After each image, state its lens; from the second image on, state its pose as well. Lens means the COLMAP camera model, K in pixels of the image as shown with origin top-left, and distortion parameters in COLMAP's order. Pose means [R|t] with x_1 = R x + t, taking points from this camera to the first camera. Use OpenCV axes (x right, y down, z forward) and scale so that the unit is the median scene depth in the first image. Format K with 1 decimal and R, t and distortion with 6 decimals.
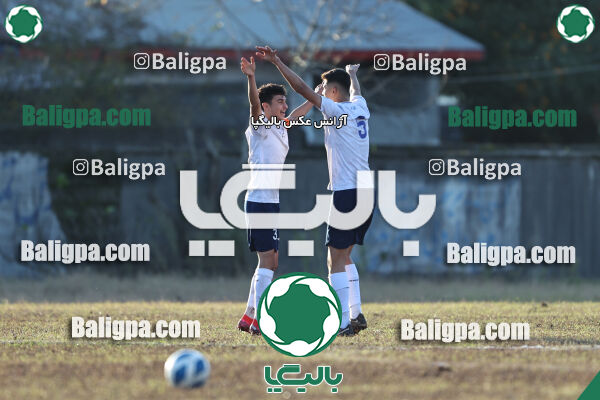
lens RADIAL K [[2252.4, 0, 296.3], [0, 2252.4, 198.3], [0, 0, 1]] dist [0.080955, 0.000000]
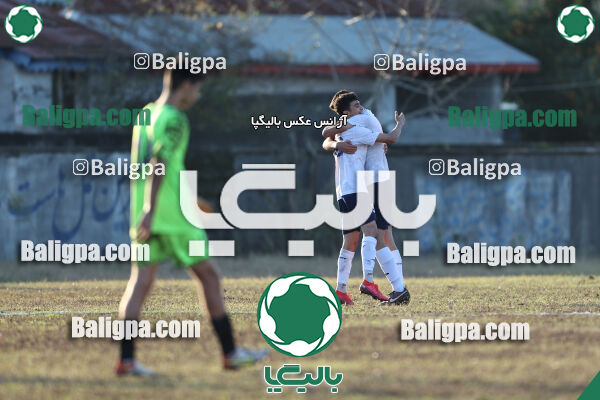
lens RADIAL K [[2252.4, 0, 303.3], [0, 2252.4, 202.8], [0, 0, 1]] dist [0.080955, 0.000000]
pose [[0.999957, -0.008127, 0.004555, -0.046991], [0.008118, 0.999965, 0.001962, 0.004197], [-0.004570, -0.001925, 0.999988, -0.188796]]
